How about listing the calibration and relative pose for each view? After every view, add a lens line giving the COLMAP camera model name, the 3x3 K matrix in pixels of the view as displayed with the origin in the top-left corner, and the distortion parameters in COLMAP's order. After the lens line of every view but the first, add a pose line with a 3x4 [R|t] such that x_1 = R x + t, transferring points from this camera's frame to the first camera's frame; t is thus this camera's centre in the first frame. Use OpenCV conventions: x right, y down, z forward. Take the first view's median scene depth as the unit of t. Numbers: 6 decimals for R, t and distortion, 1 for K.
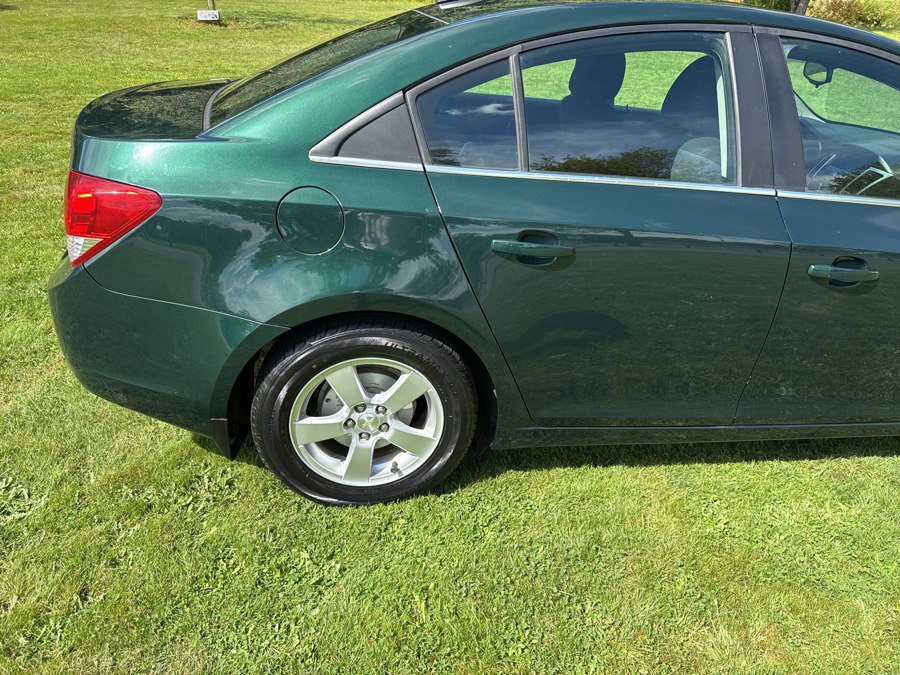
lens RADIAL K [[636.1, 0, 457.5], [0, 636.1, 328.0], [0, 0, 1]] dist [0.017359, -0.024093]
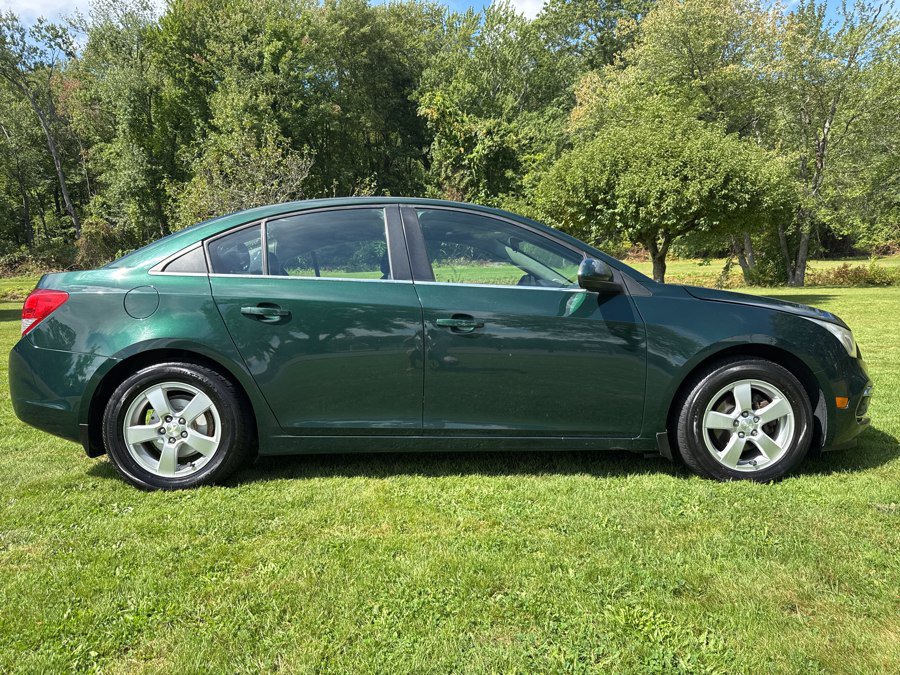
lens RADIAL K [[636.1, 0, 451.9], [0, 636.1, 332.7], [0, 0, 1]] dist [0.017359, -0.024093]
pose [[0.991788, -0.064246, -0.110586, 0.754092], [0.013024, 0.910911, -0.412397, 0.601966], [0.127229, 0.407570, 0.904268, -0.465456]]
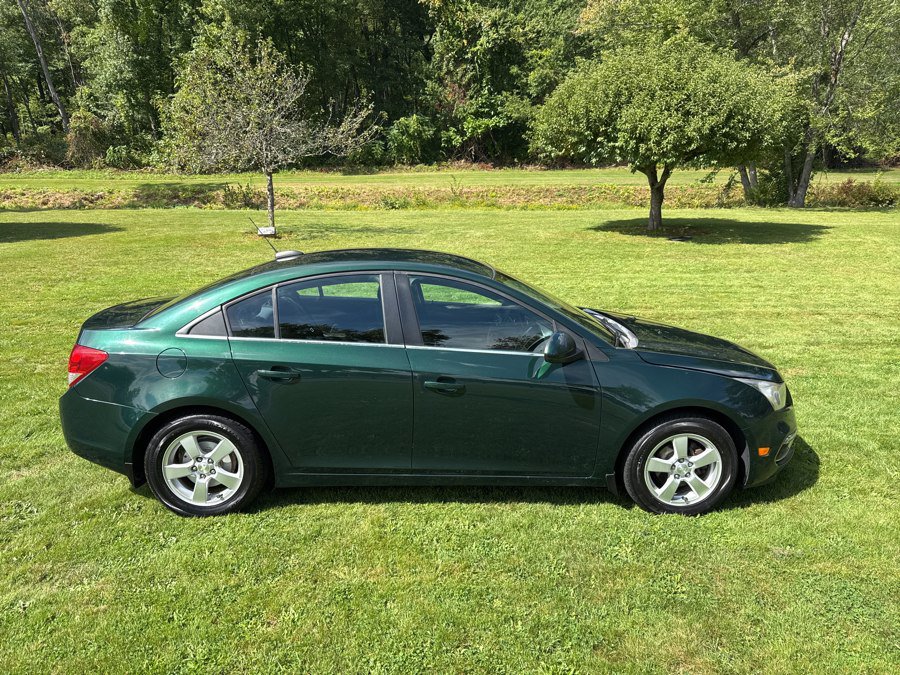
lens RADIAL K [[636.1, 0, 453.6], [0, 636.1, 333.3], [0, 0, 1]] dist [0.017359, -0.024093]
pose [[0.993353, -0.025388, -0.112277, 0.843042], [-0.004855, 0.965266, -0.261224, 0.257298], [0.115009, 0.260032, 0.958726, -0.873214]]
